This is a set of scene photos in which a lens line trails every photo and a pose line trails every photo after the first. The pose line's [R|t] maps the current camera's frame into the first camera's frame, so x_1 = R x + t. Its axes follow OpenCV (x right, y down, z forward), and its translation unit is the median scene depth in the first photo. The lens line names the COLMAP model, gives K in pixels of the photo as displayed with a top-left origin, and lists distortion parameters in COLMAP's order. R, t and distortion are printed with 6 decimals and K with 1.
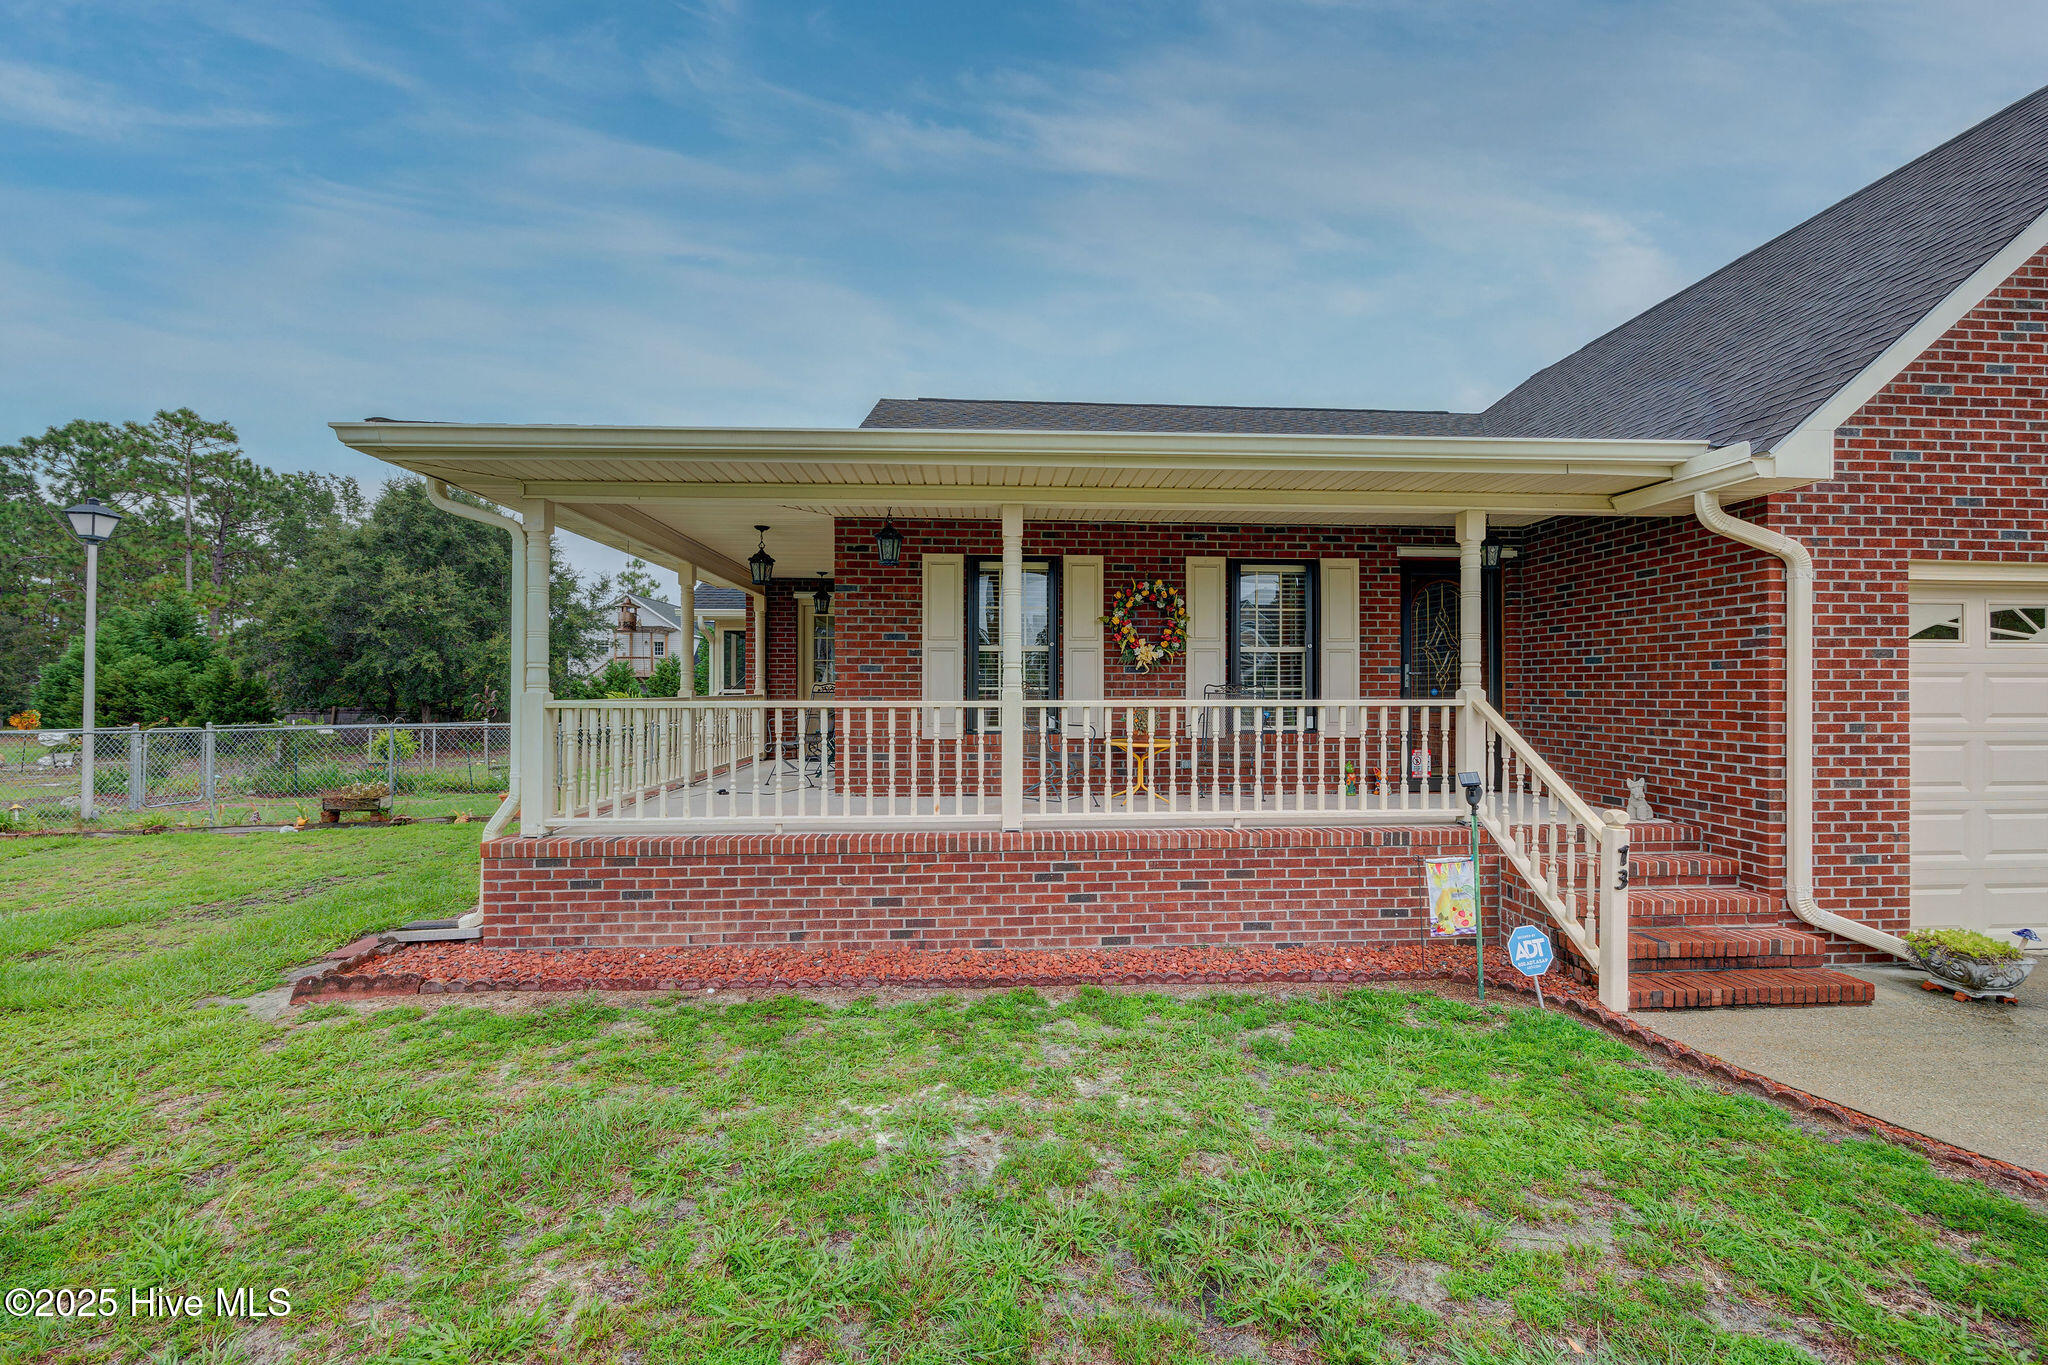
lens RADIAL K [[825.6, 0, 1020.3], [0, 825.6, 691.5], [0, 0, 1]] dist [-0.000090, -0.000097]
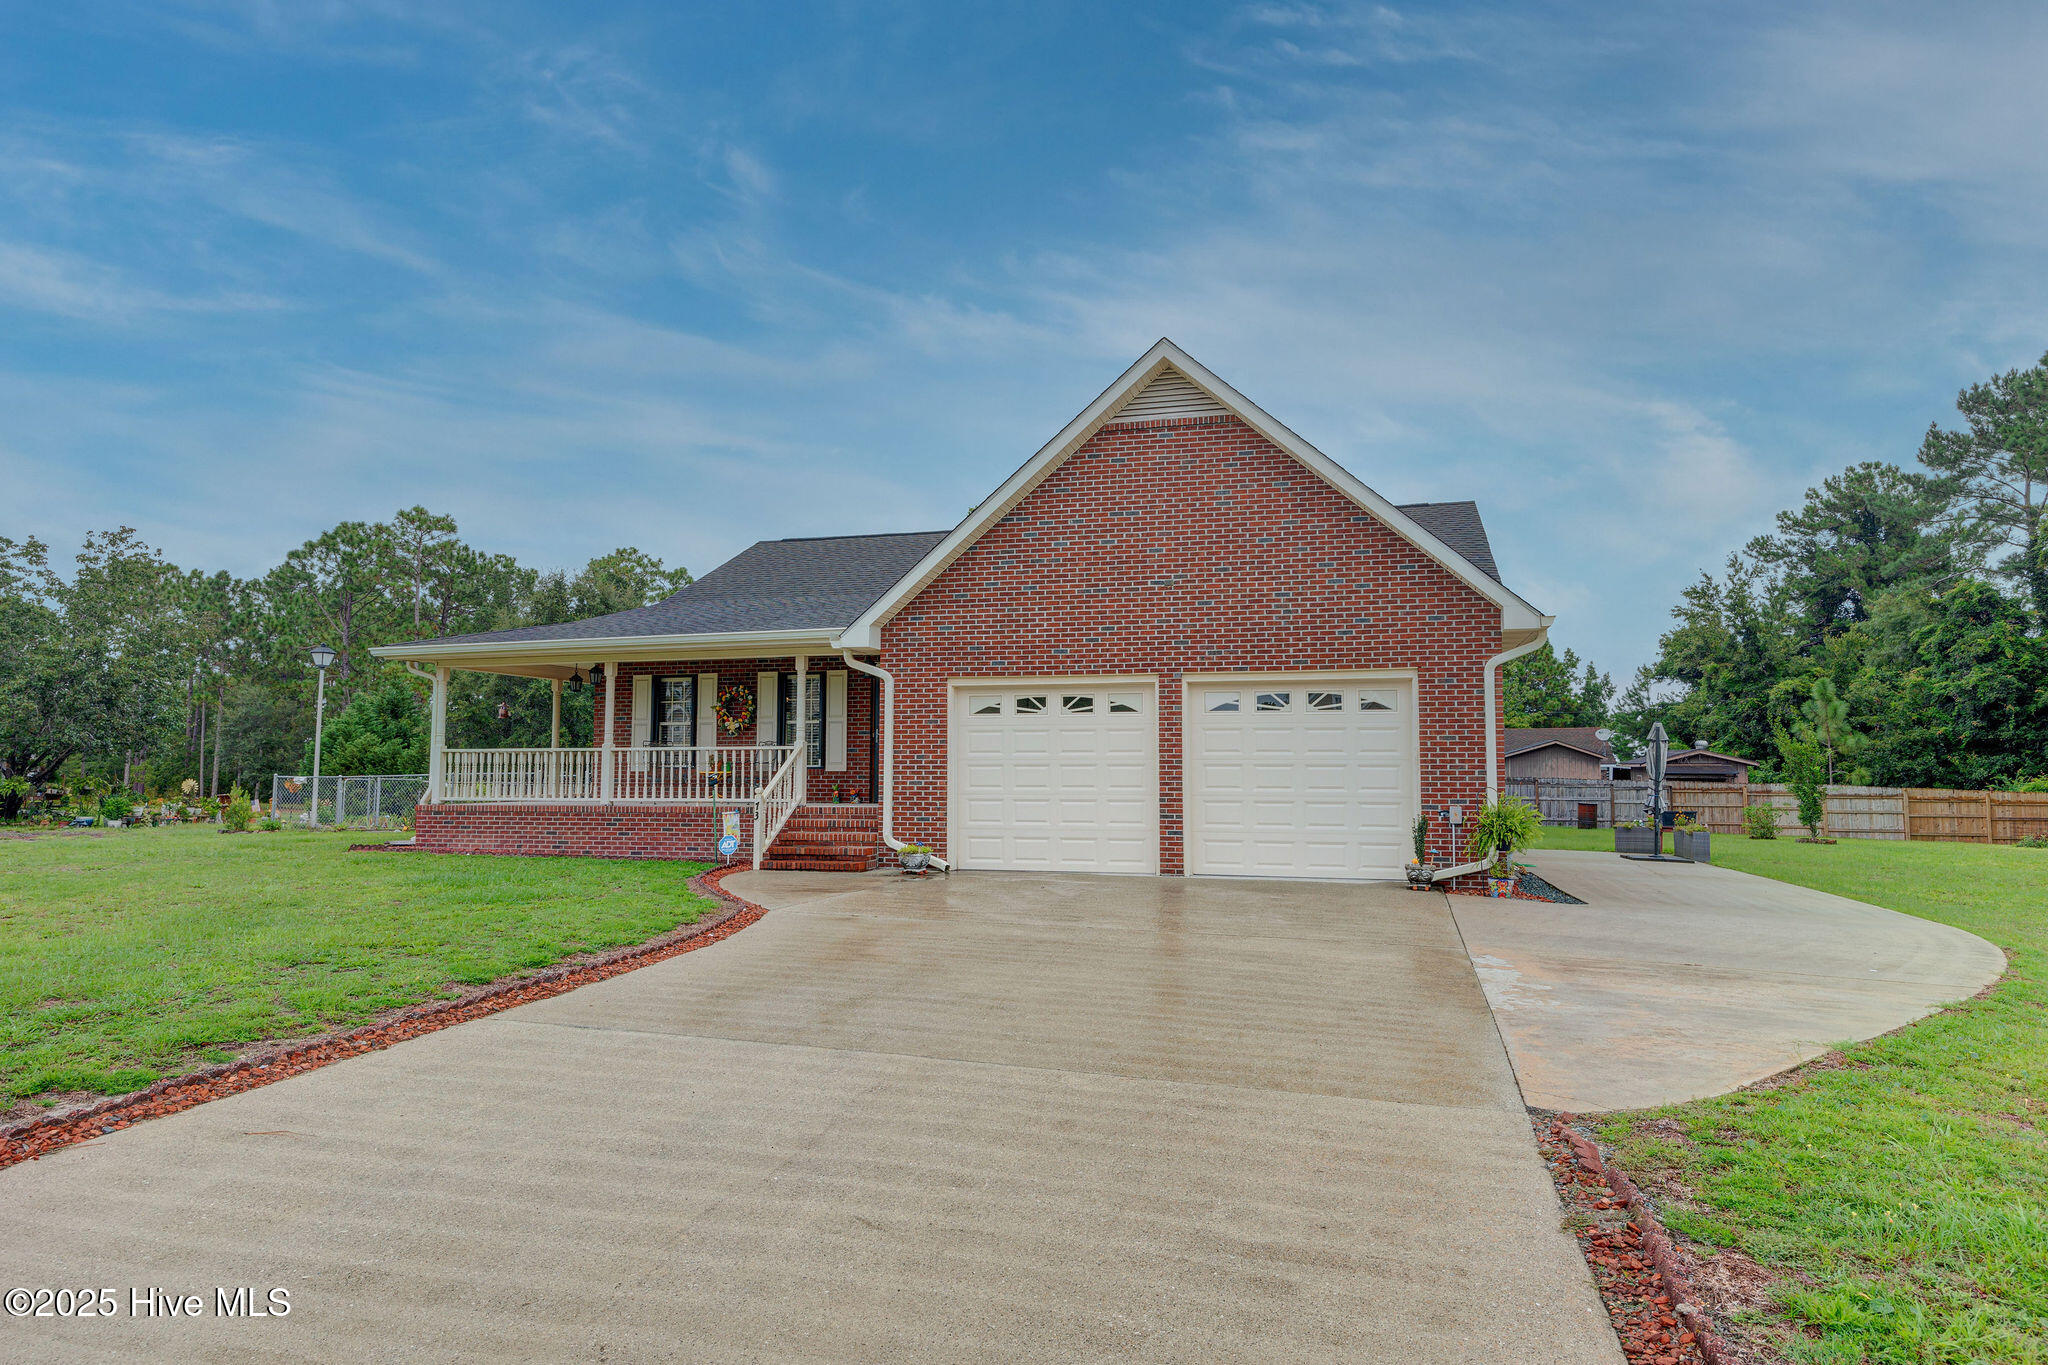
lens RADIAL K [[1201.5, 0, 1038.3], [0, 1201.5, 690.6], [0, 0, 1]] dist [-0.004133, -0.000317]
pose [[0.946454, -0.023265, -0.322000, 1.721559], [0.000405, 0.997485, -0.070881, 0.070652], [0.322840, 0.066955, 0.944082, -1.379498]]
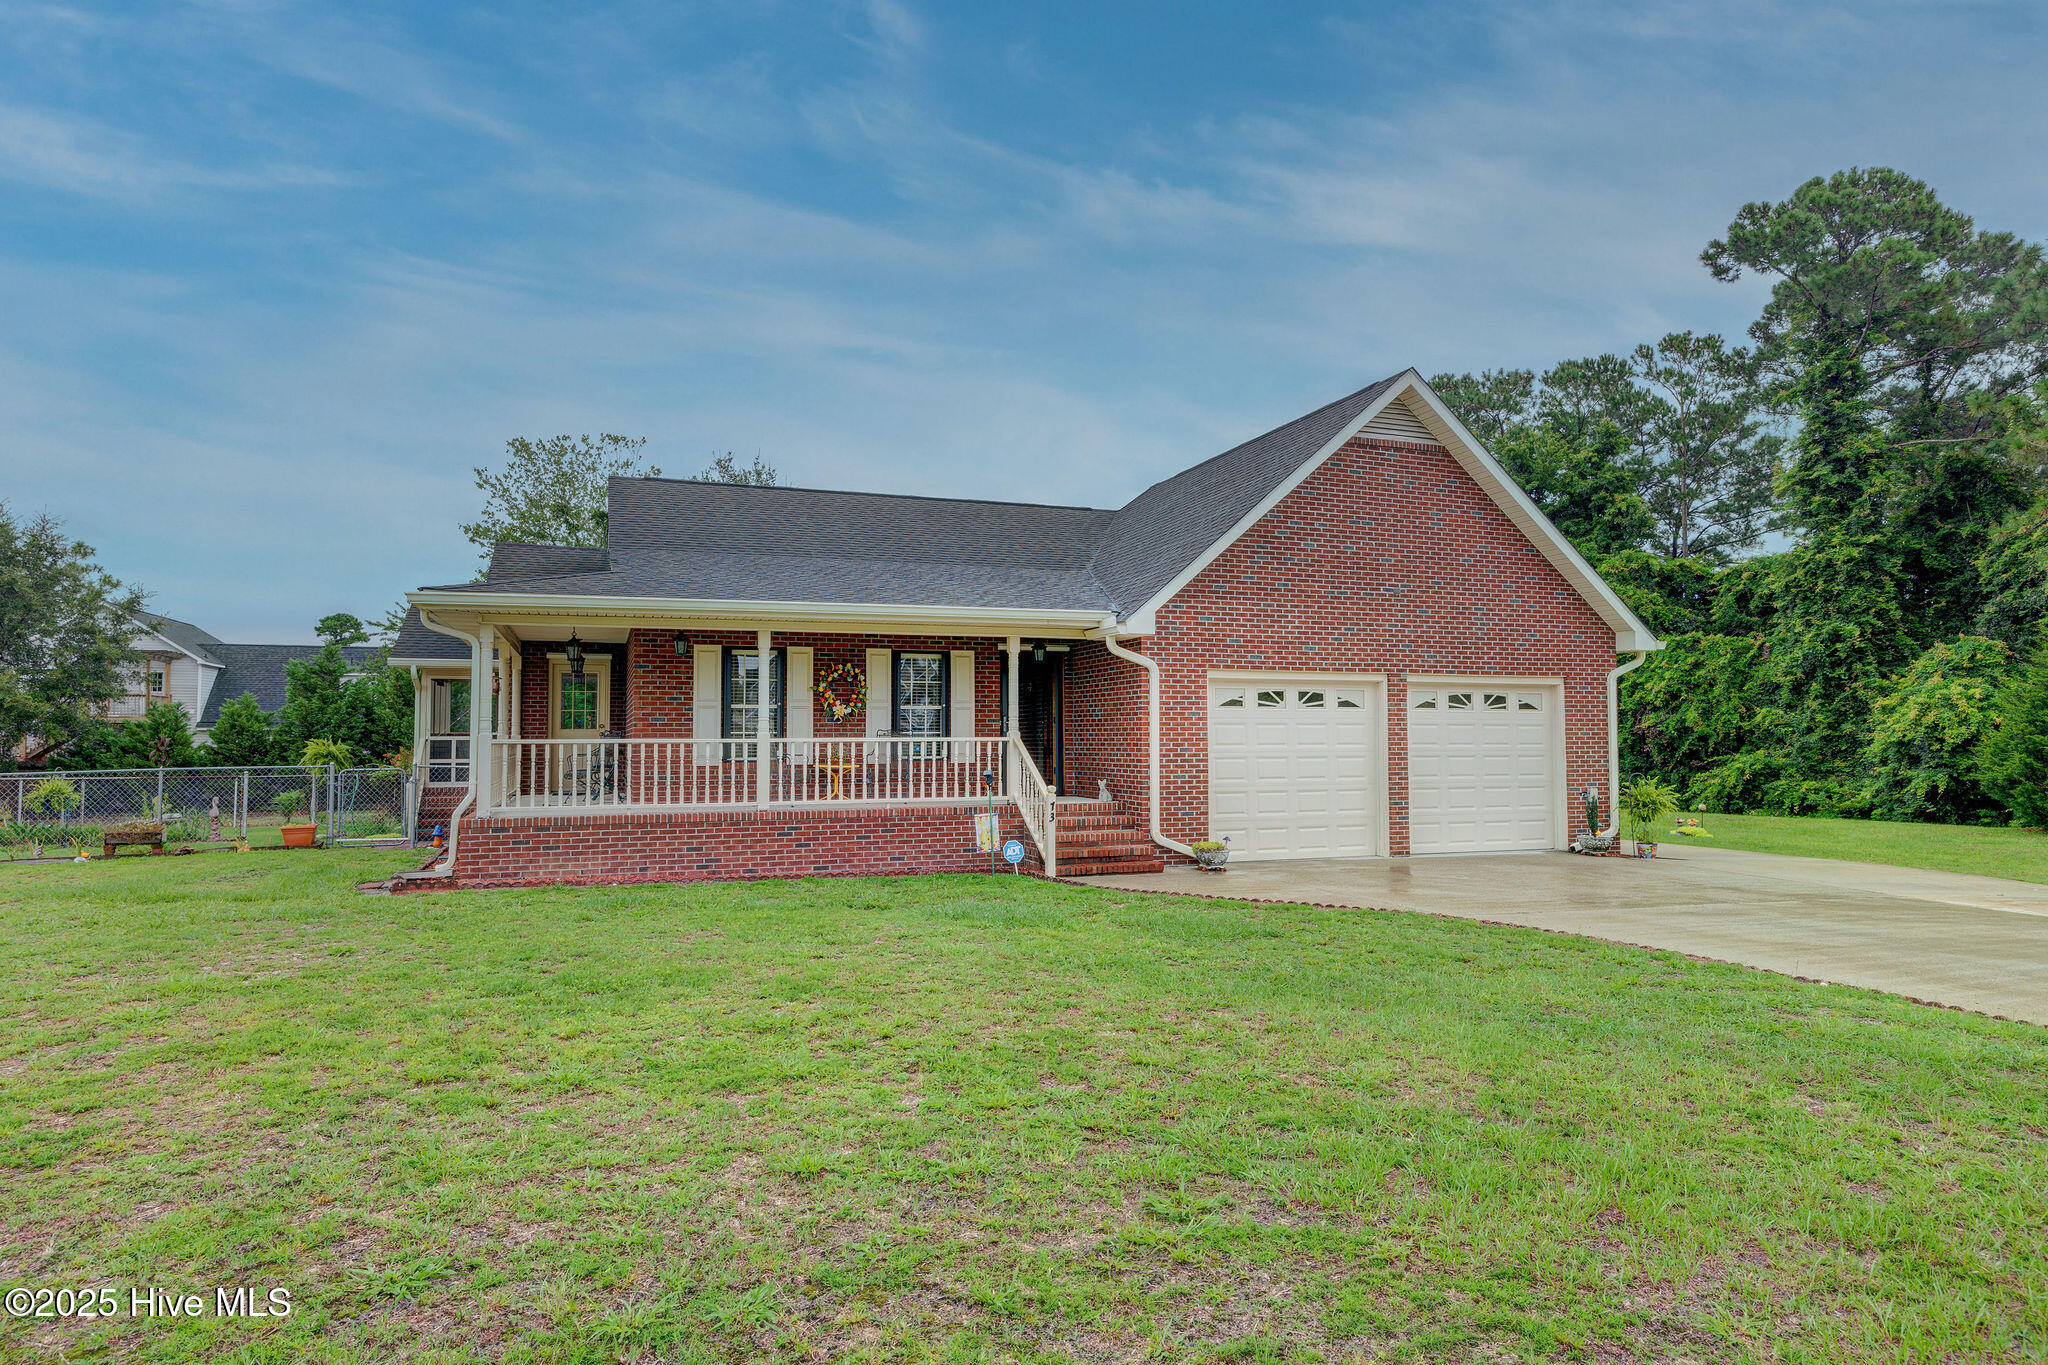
lens RADIAL K [[1201.5, 0, 1022.8], [0, 1201.5, 685.6], [0, 0, 1]] dist [-0.004133, -0.000317]
pose [[0.958990, 0.008357, 0.283318, -0.167600], [0.005201, 0.998878, -0.047070, 0.017797], [-0.283393, 0.046613, 0.957870, -1.330174]]
